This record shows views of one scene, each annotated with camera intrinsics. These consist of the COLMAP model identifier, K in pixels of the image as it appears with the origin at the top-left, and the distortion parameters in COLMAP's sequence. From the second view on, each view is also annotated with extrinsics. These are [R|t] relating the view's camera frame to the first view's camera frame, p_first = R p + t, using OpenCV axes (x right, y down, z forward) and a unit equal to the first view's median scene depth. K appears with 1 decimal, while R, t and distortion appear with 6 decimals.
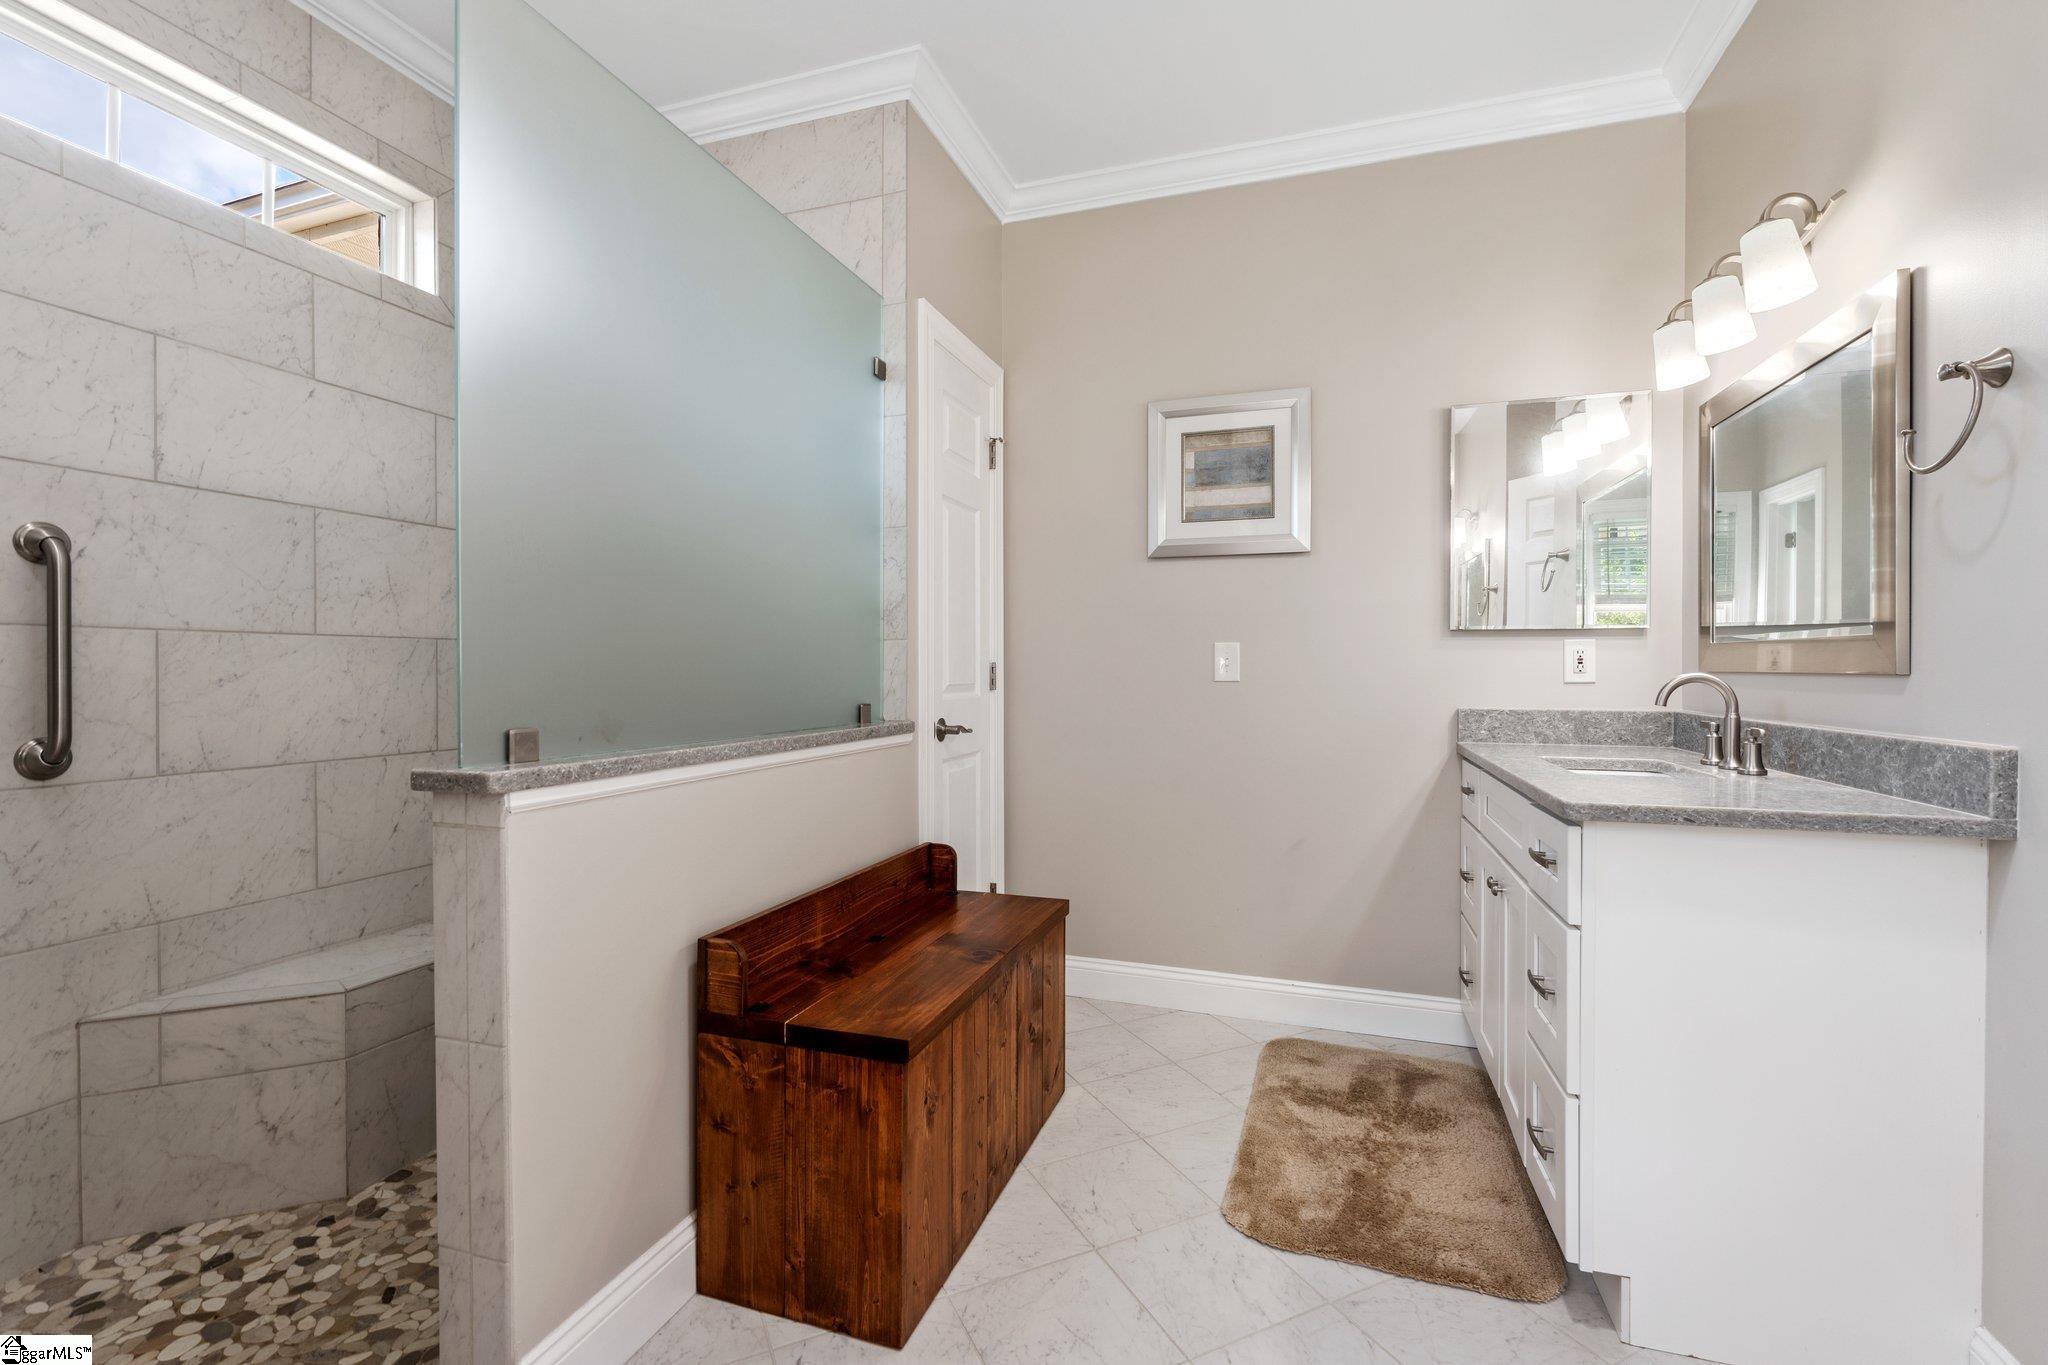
lens RADIAL K [[885.8, 0, 1019.1], [0, 885.8, 676.8], [0, 0, 1]] dist [-0.007449, 0.000295]
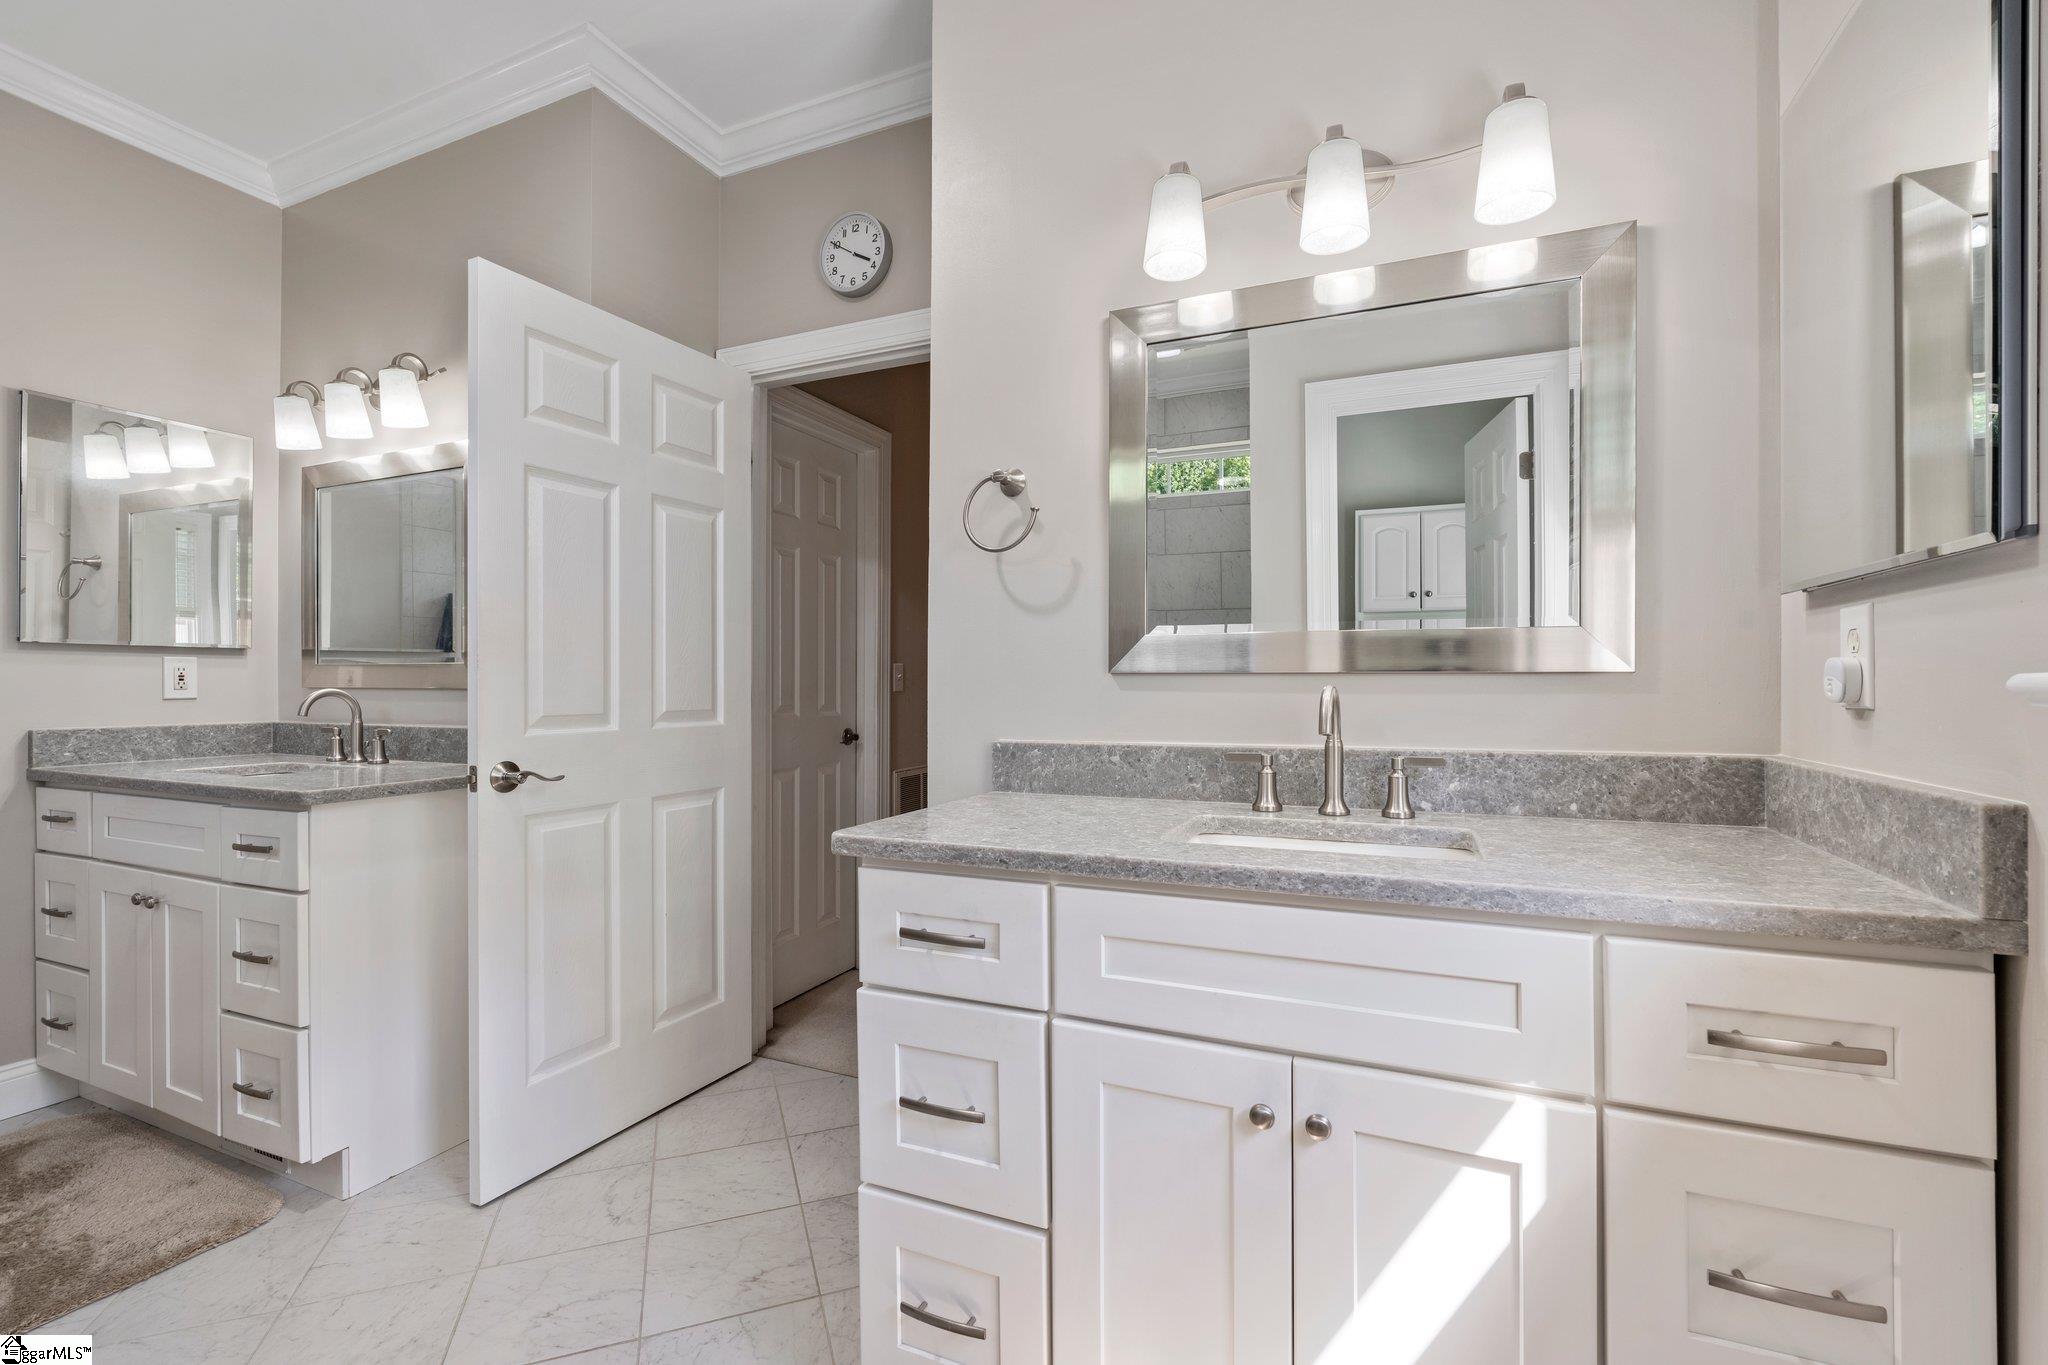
lens RADIAL K [[885.8, 0, 1021.3], [0, 885.8, 683.7], [0, 0, 1]] dist [-0.007449, 0.000295]
pose [[0.088071, 0.001122, 0.996114, -0.369990], [0.008989, 0.999958, -0.001921, -0.000244], [-0.996074, 0.009124, 0.088057, -0.088322]]
